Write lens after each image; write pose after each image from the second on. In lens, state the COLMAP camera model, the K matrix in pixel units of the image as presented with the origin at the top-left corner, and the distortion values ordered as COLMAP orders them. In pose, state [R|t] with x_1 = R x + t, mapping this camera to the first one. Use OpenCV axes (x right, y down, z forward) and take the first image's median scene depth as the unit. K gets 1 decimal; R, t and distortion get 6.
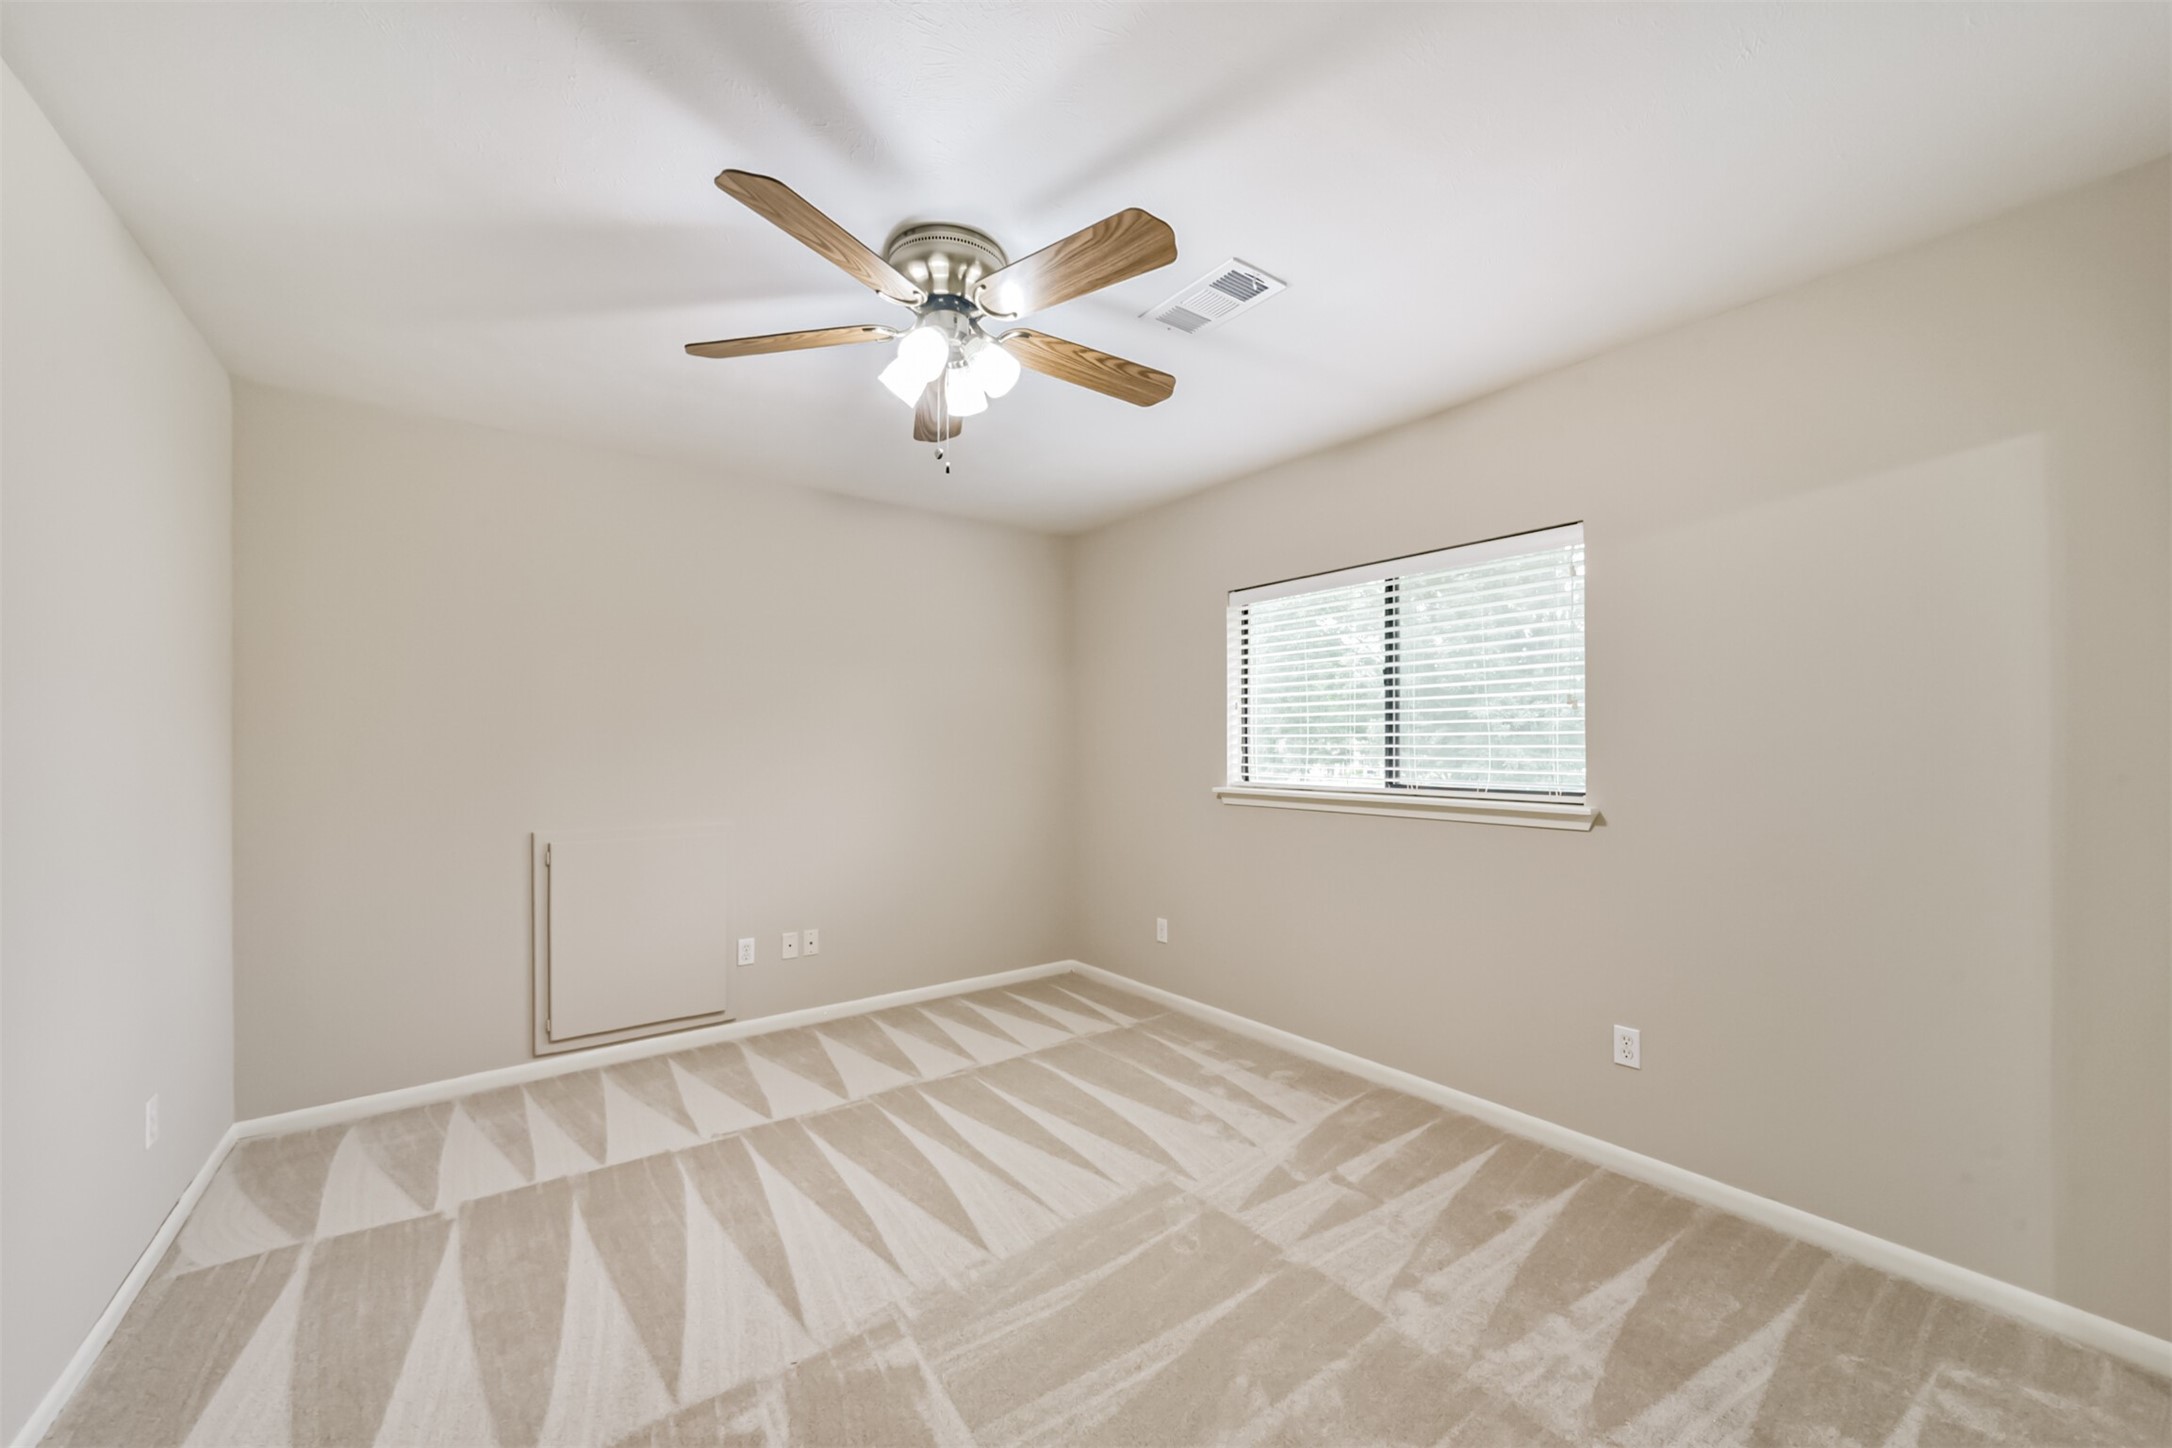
lens RADIAL K [[847.7, 0, 1090.0], [0, 847.7, 735.4], [0, 0, 1]] dist [-0.021826, 0.010222]
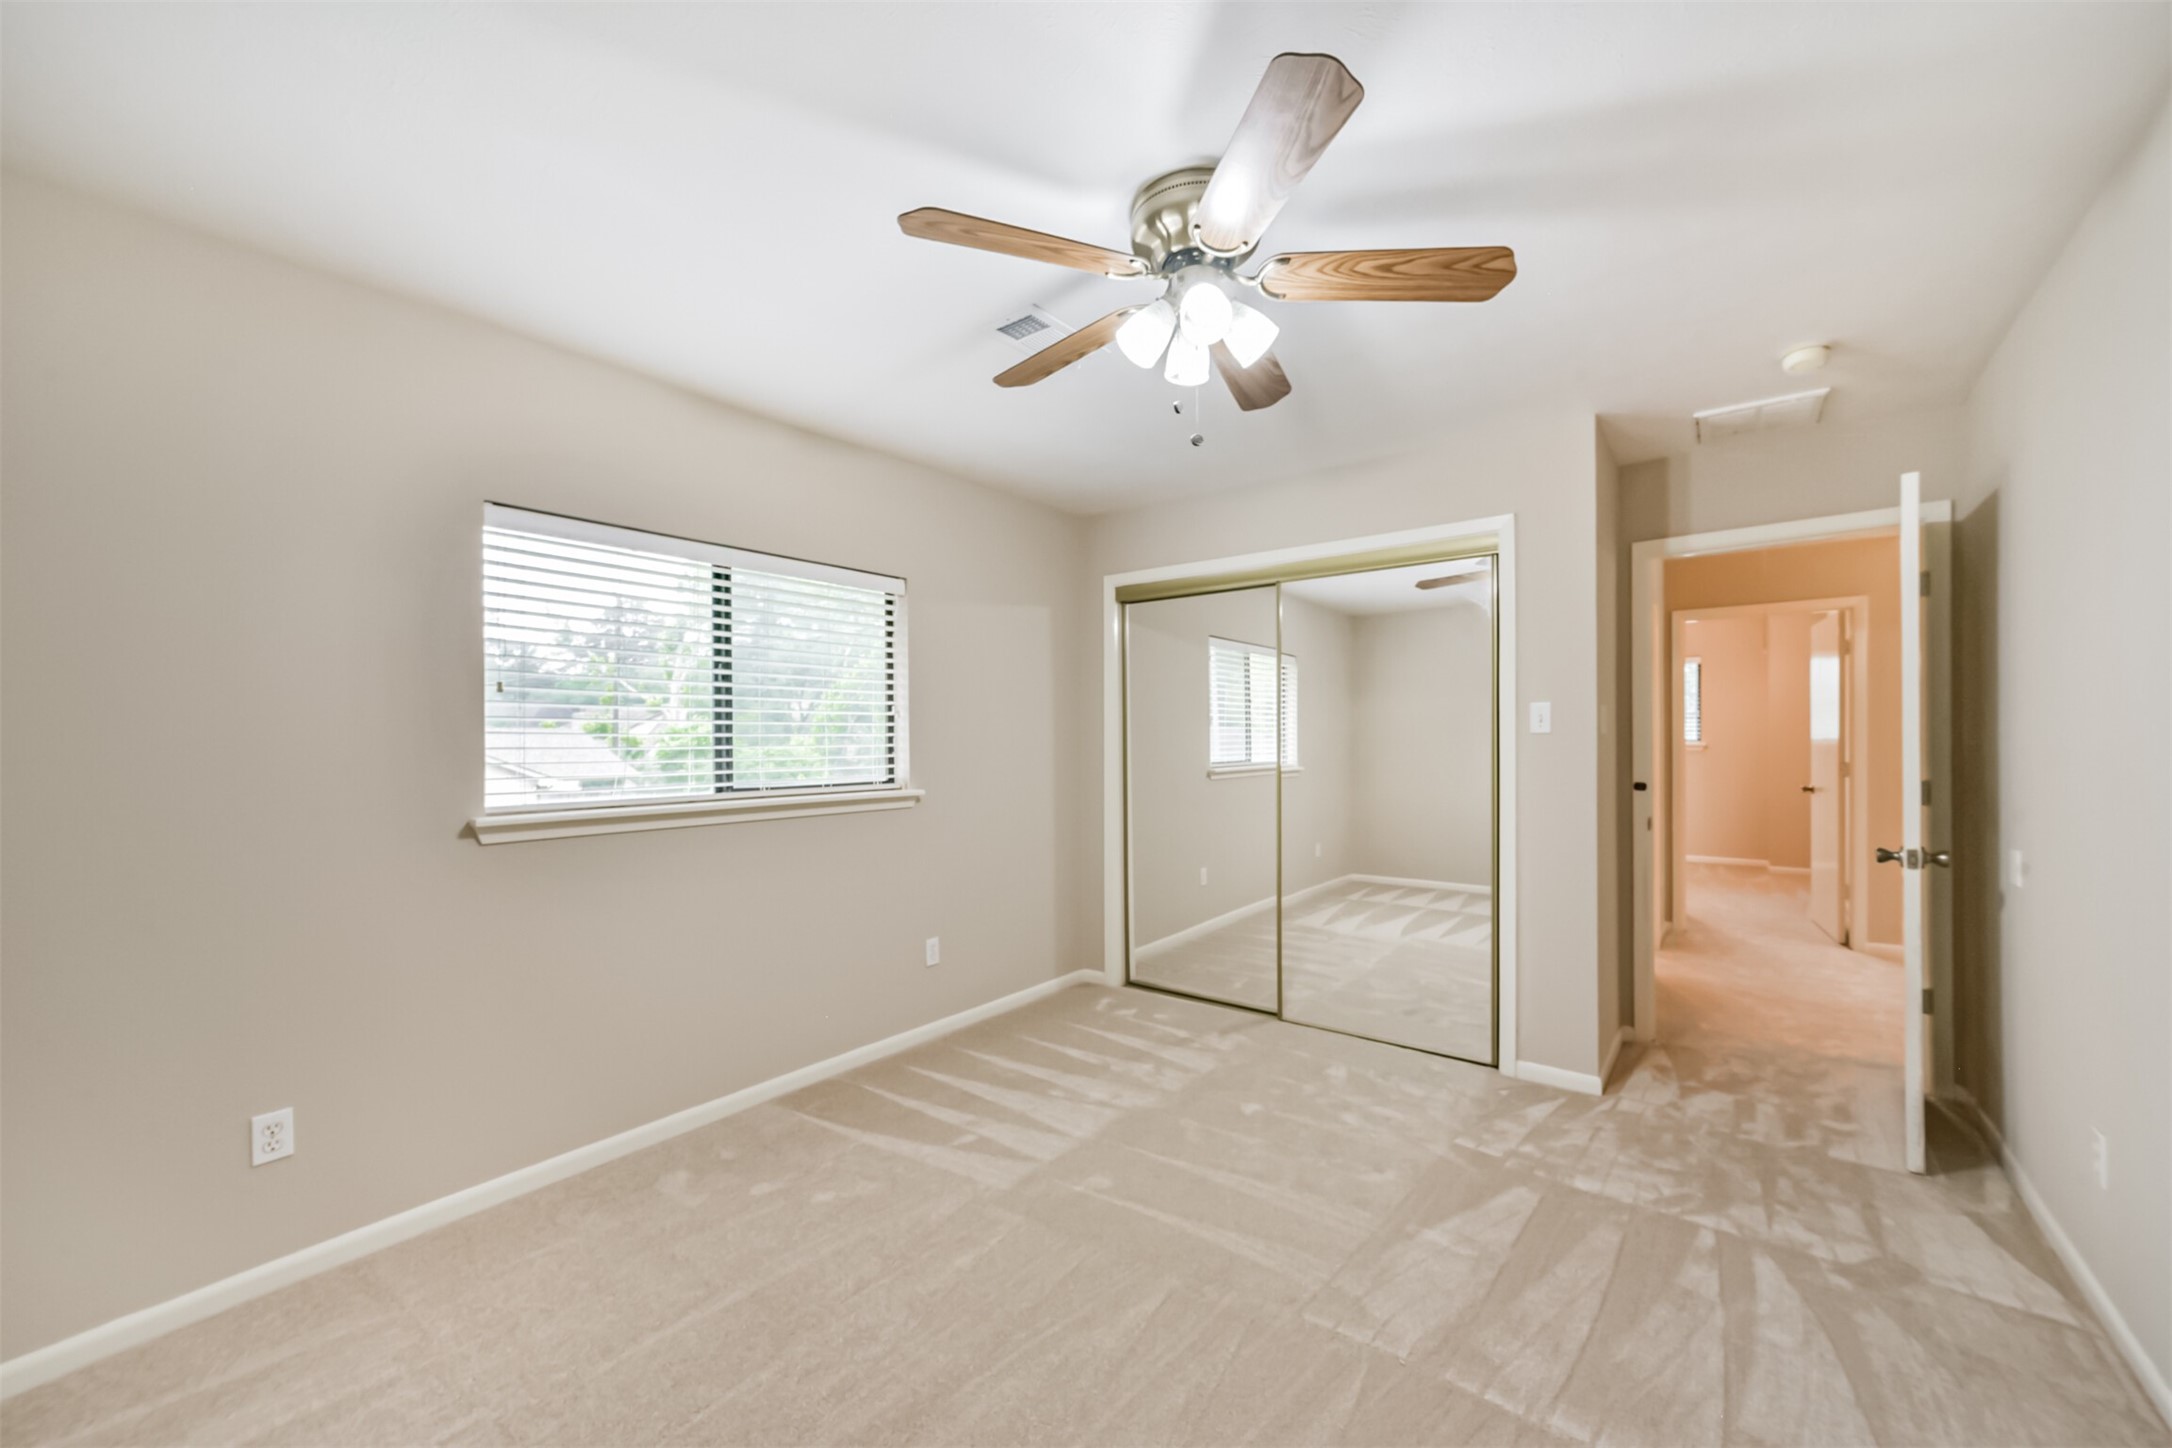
lens RADIAL K [[847.7, 0, 1090.0], [0, 847.7, 735.4], [0, 0, 1]] dist [-0.021826, 0.010222]
pose [[-0.303700, 0.023713, 0.952473, -0.767423], [0.005503, 0.999717, -0.023134, 0.027268], [-0.952752, -0.001785, -0.303744, 1.072179]]
